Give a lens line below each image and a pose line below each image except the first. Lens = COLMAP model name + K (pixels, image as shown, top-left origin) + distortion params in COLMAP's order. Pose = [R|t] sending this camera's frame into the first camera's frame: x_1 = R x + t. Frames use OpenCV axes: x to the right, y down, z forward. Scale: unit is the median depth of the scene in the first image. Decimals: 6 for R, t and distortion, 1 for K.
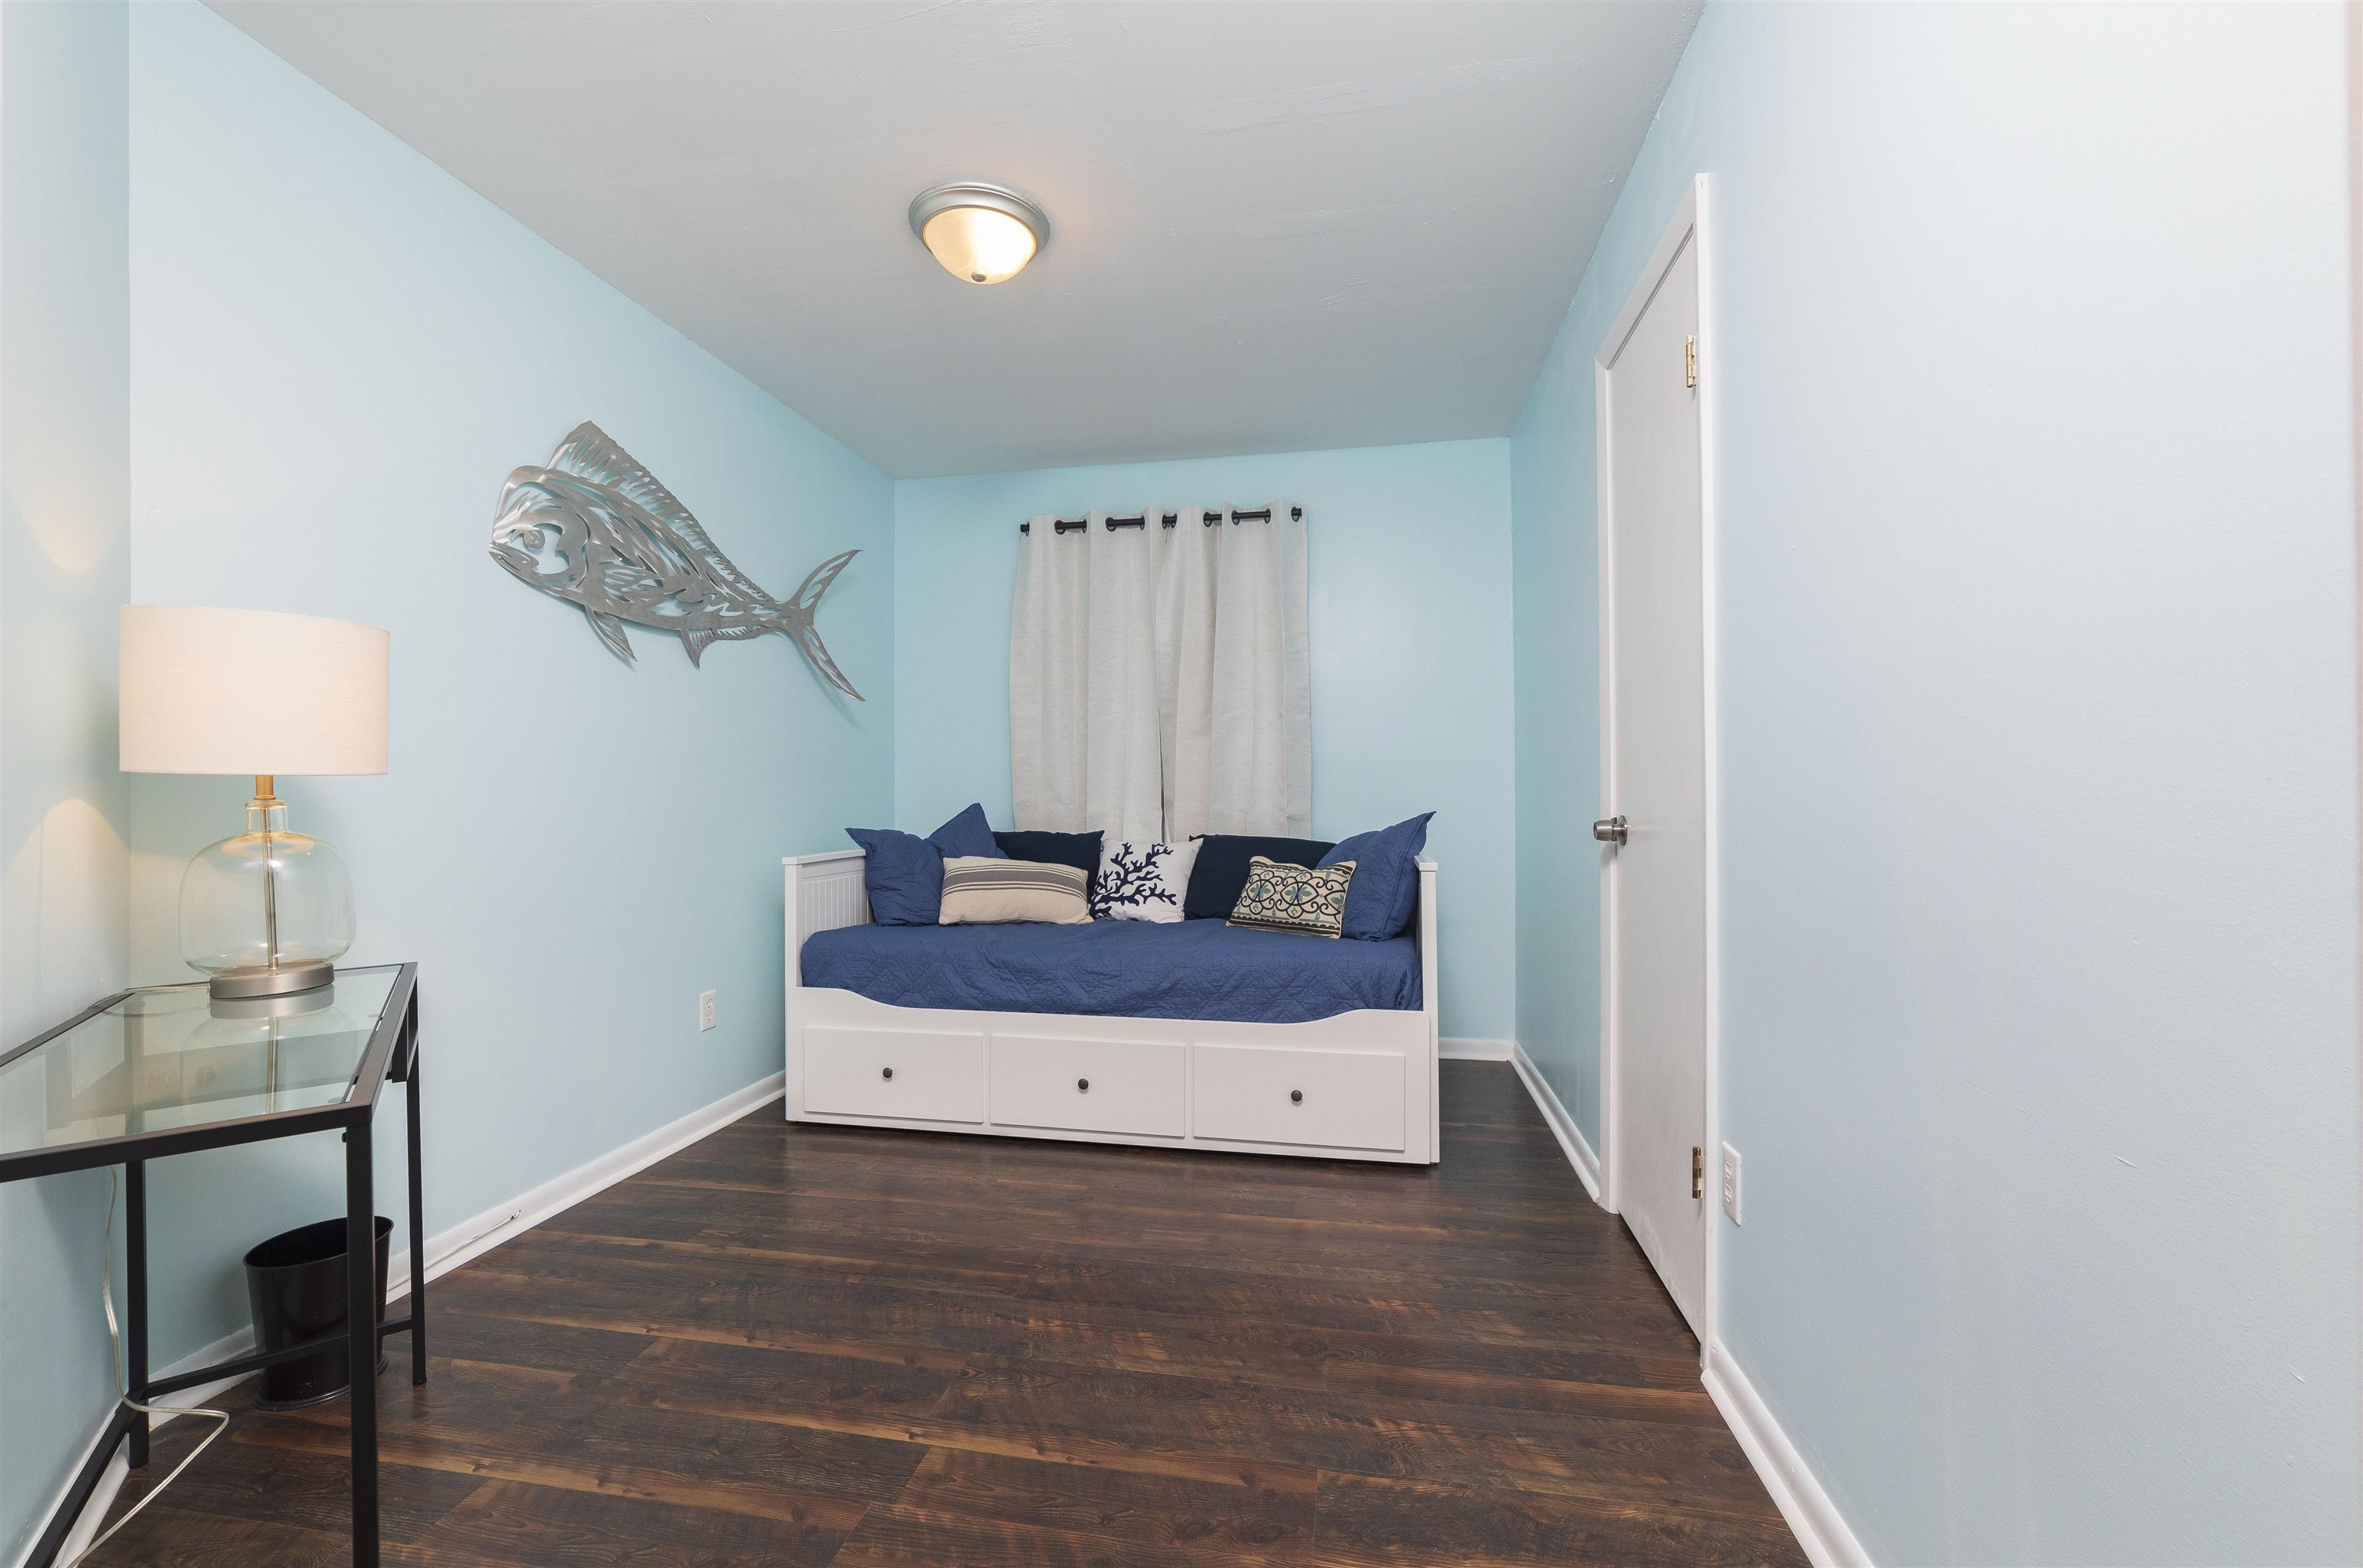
lens RADIAL K [[910.1, 0, 1175.6], [0, 910.1, 794.7], [0, 0, 1]] dist [-0.007020, -0.000120]
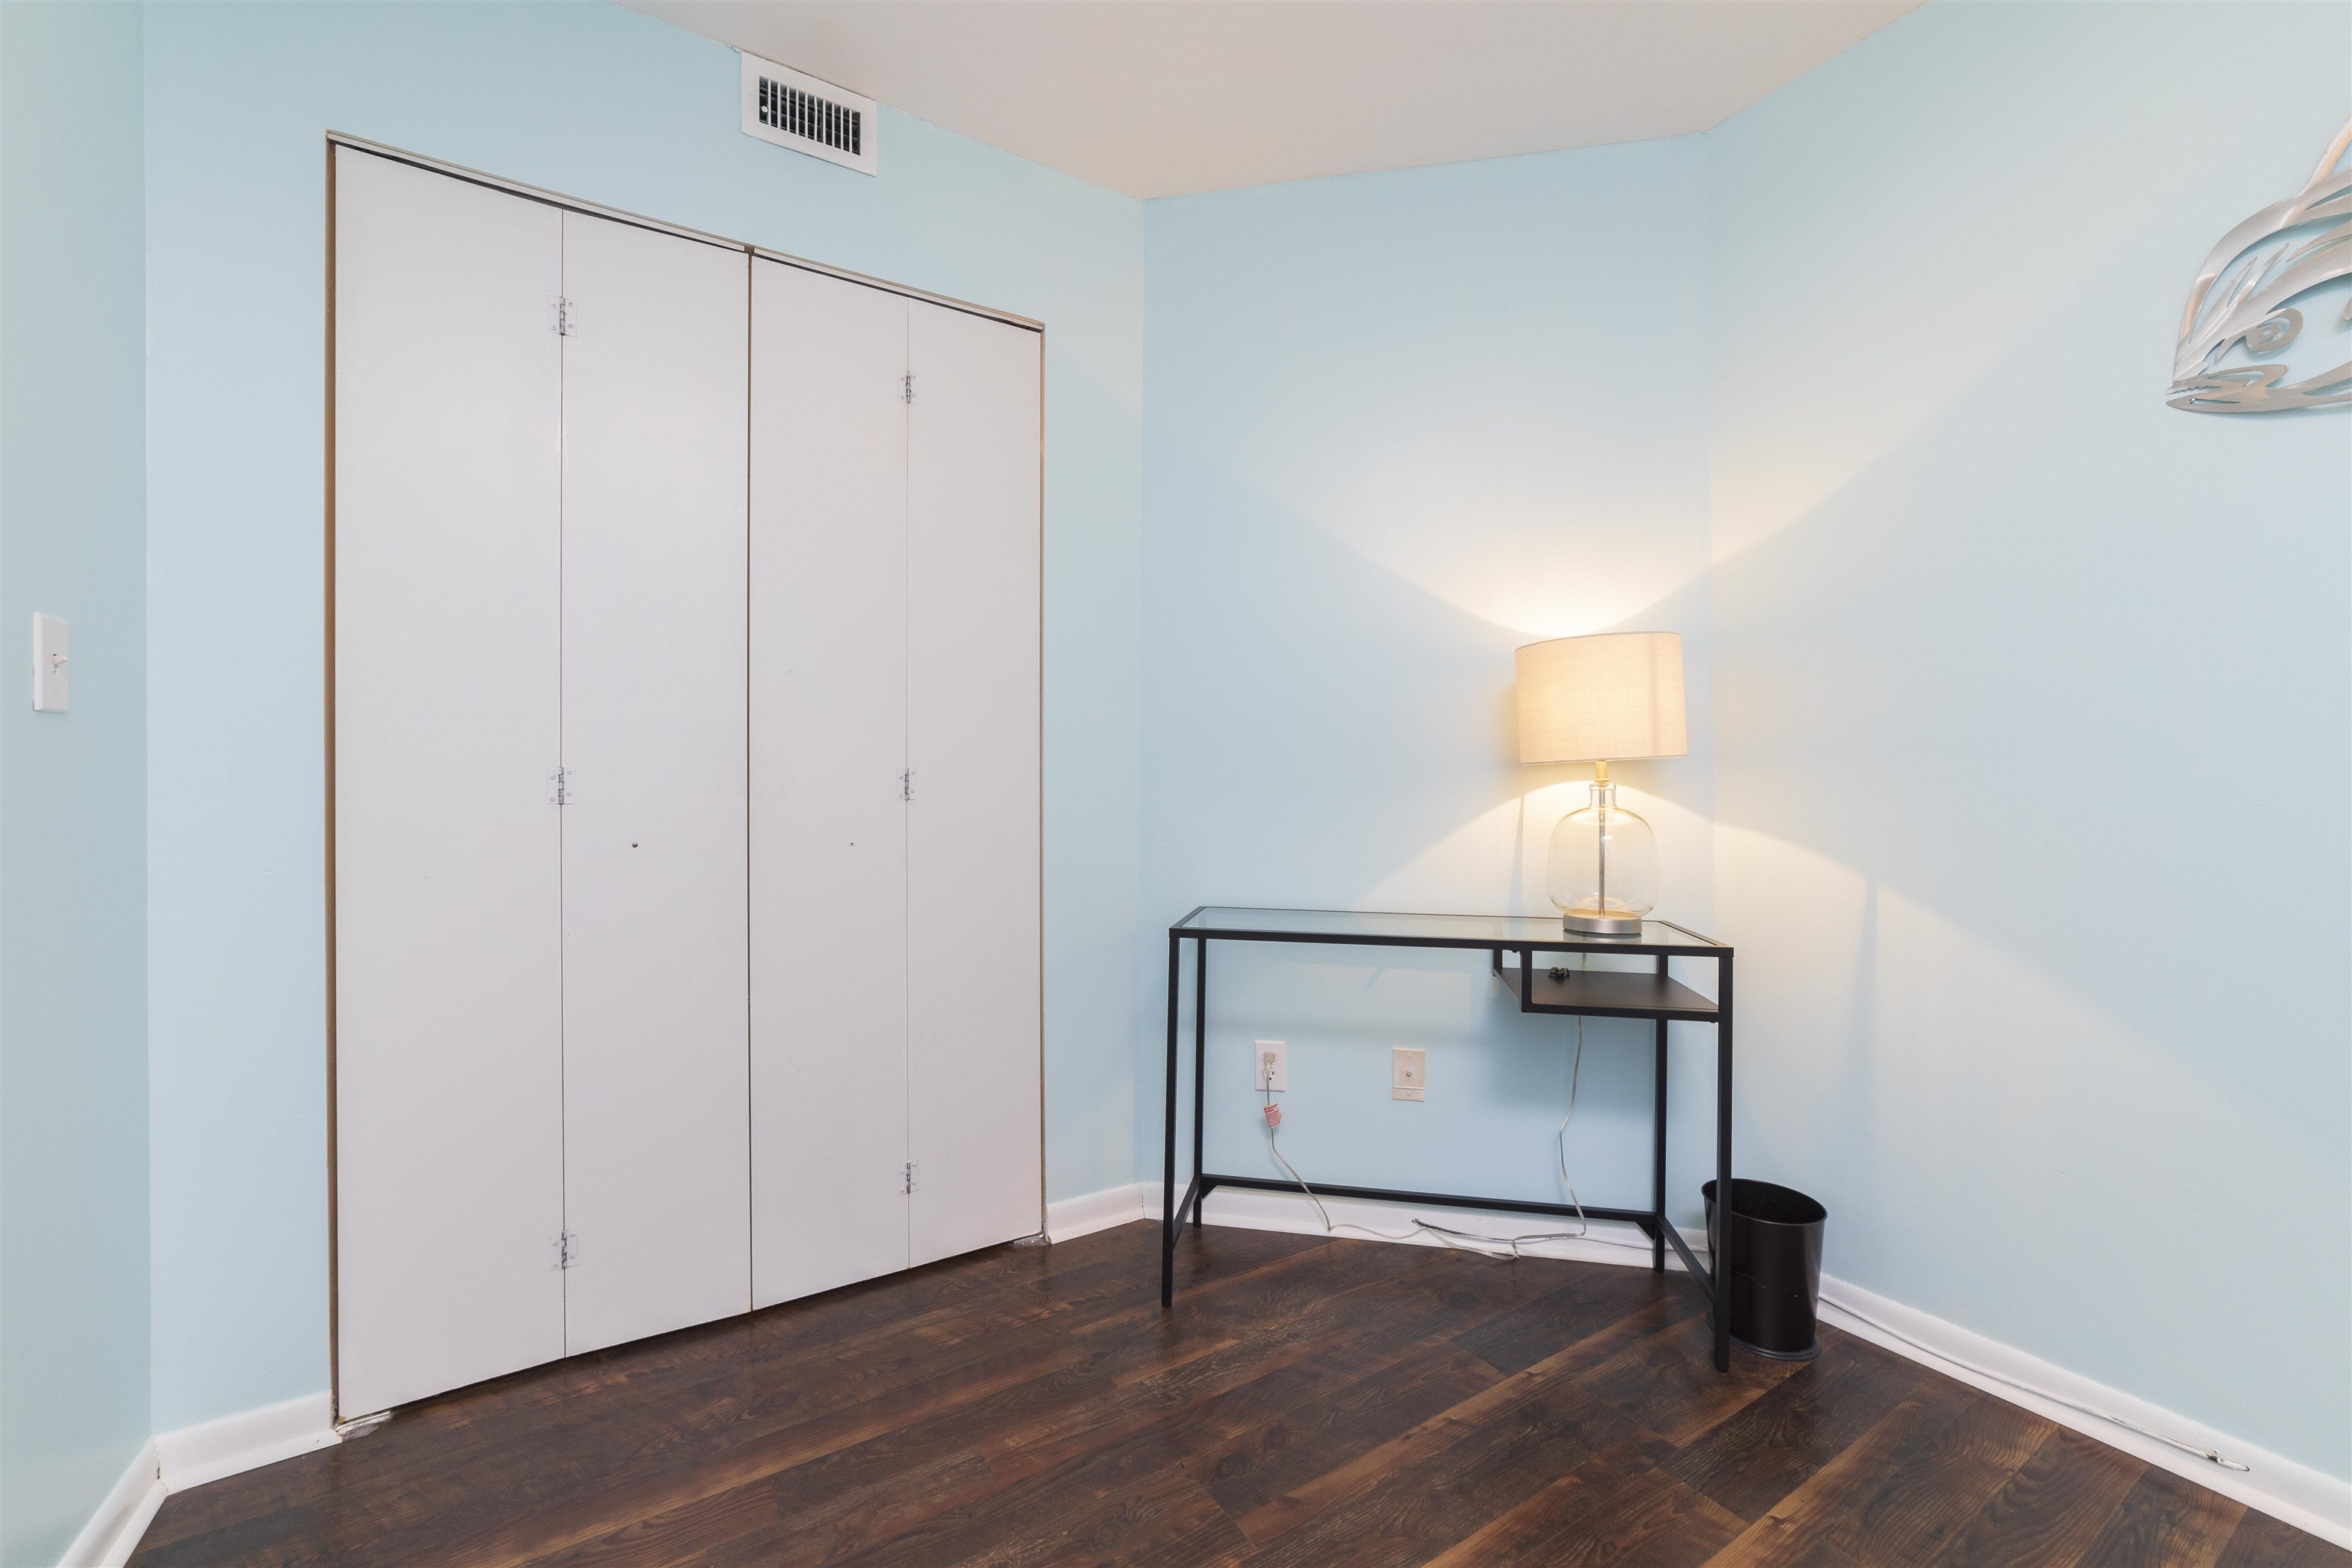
lens RADIAL K [[959.7, 0, 1185.2], [0, 959.7, 783.1], [0, 0, 1]] dist [-0.001962, 0.009354]
pose [[-0.721825, 0.004579, -0.692061, 0.238799], [0.005190, 0.999986, 0.001203, 0.001863], [0.692057, -0.002723, -0.721838, 1.016973]]
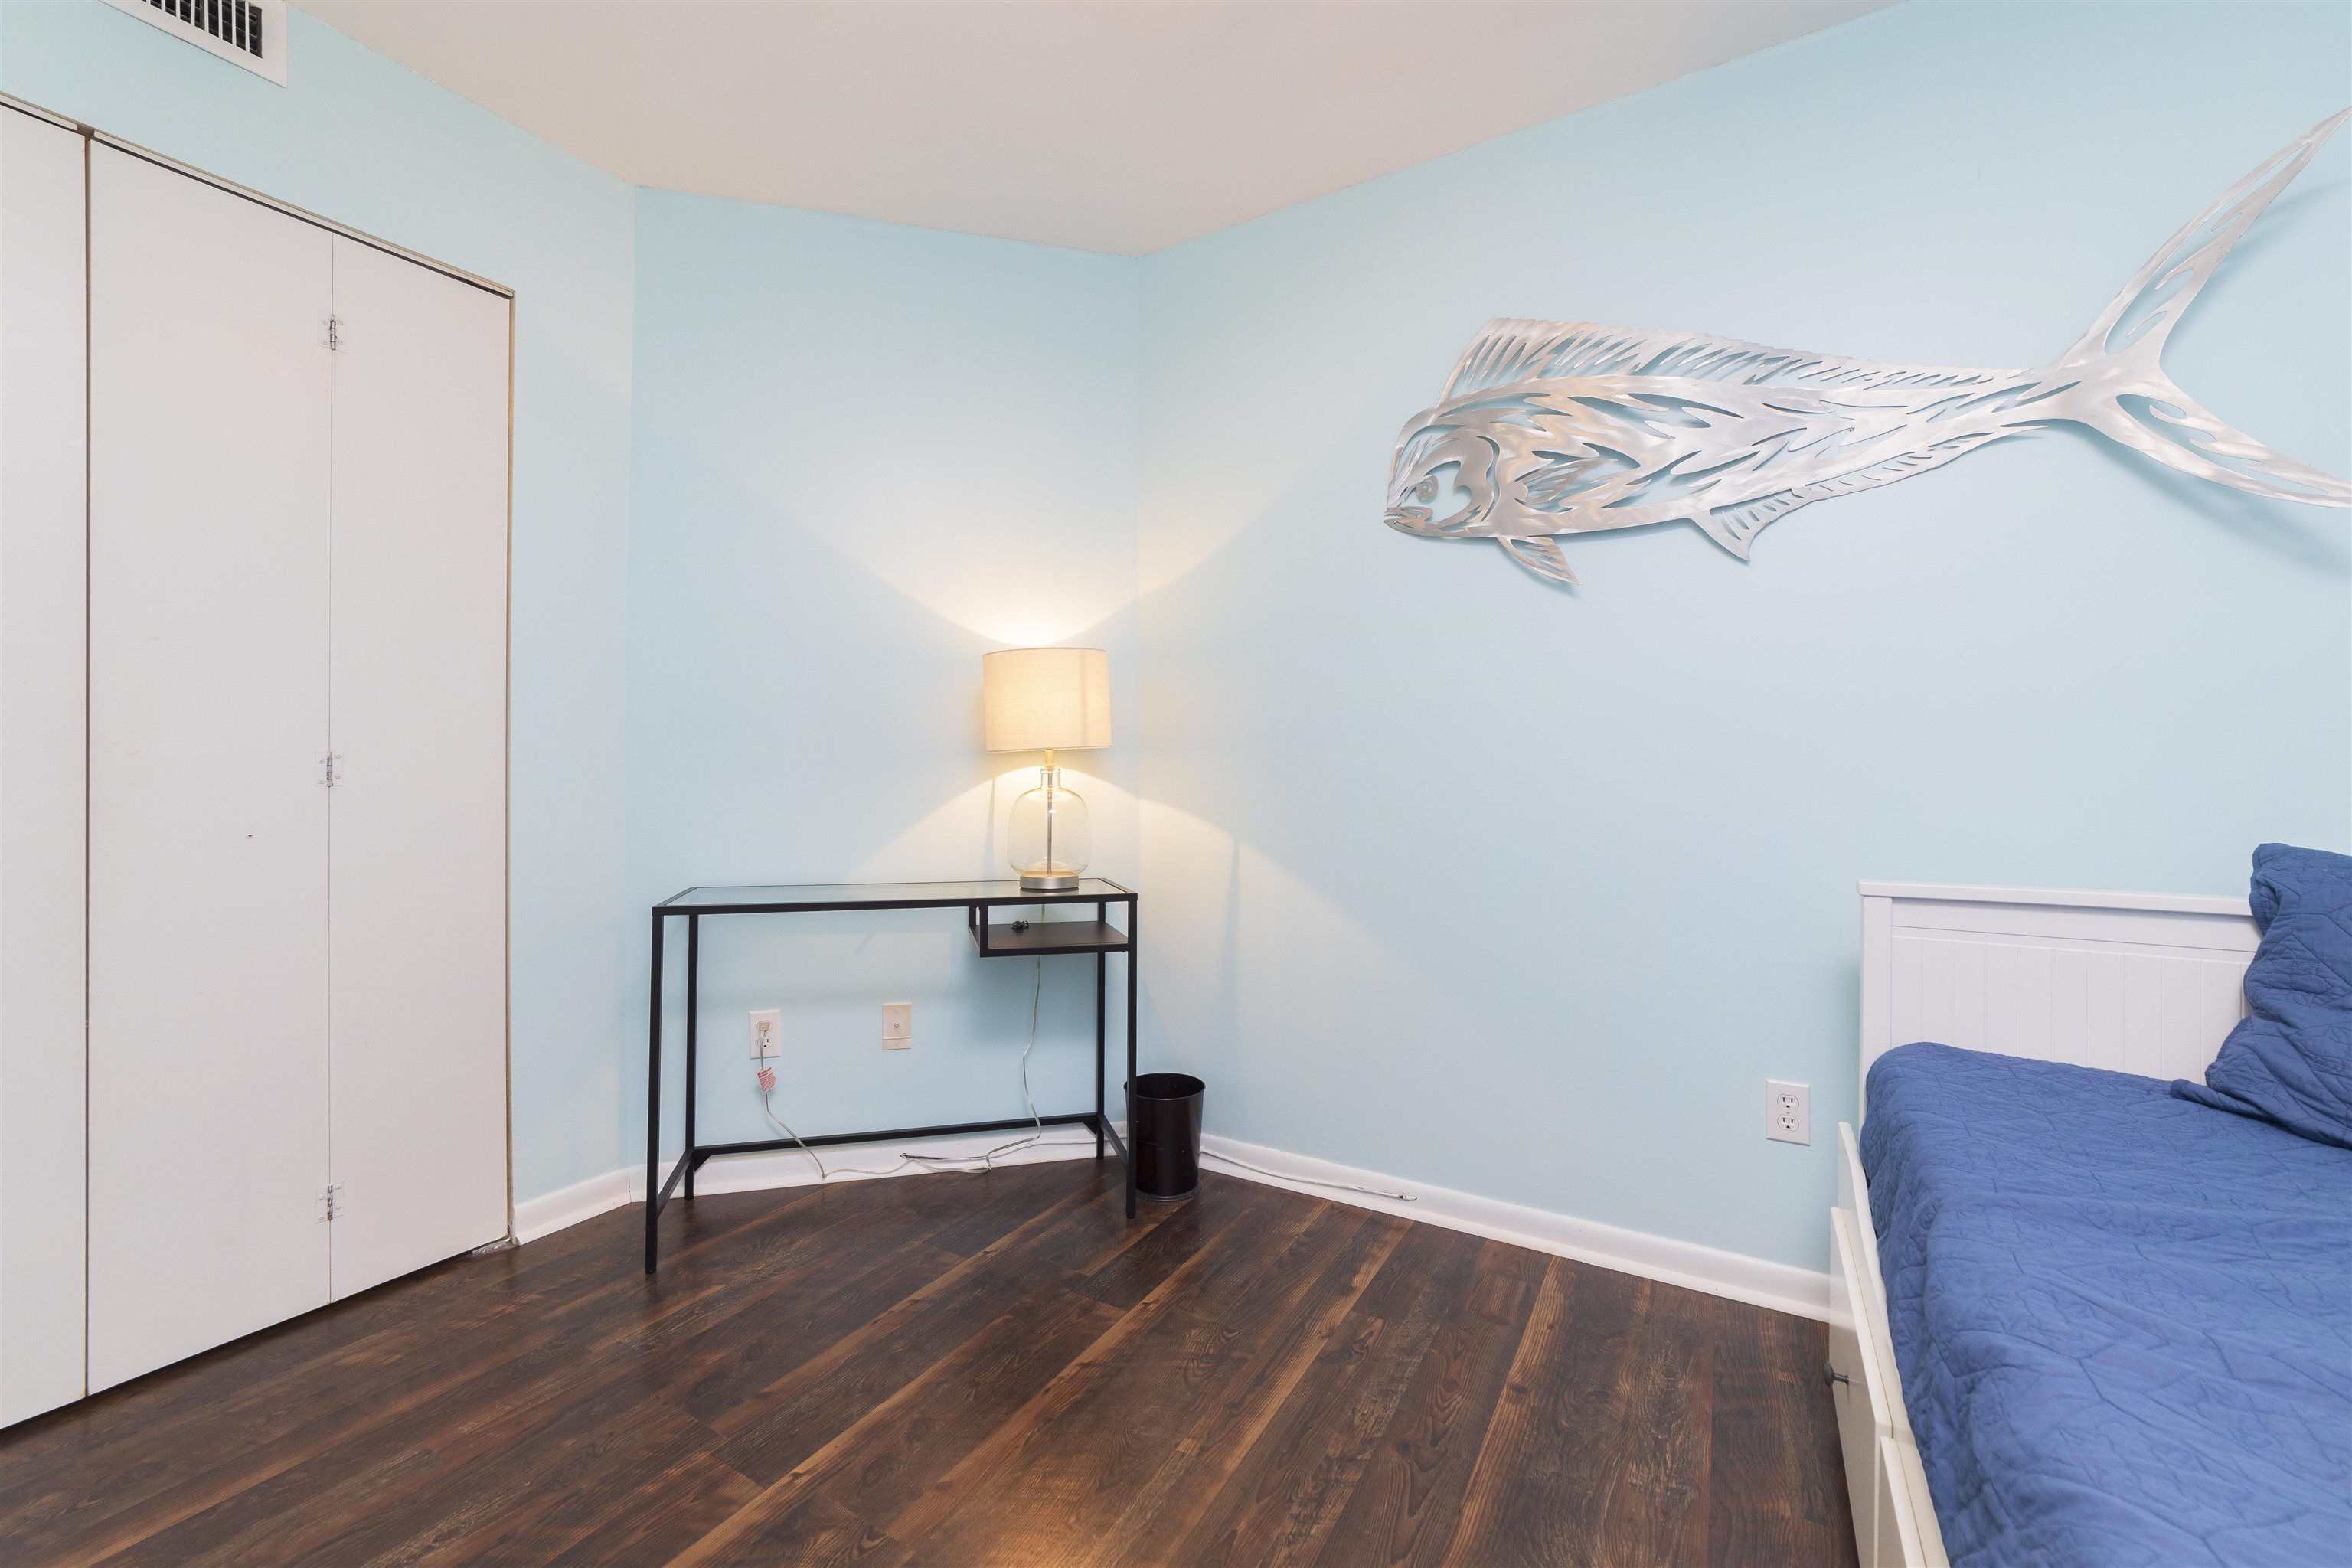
lens RADIAL K [[950.9, 0, 1170.6], [0, 950.9, 764.6], [0, 0, 1]] dist [-0.013609, 0.006938]
pose [[-0.346165, 0.001302, -0.938173, 0.314901], [0.003804, 0.999993, -0.000016, 0.001718], [0.938166, -0.003575, -0.346167, 1.144102]]
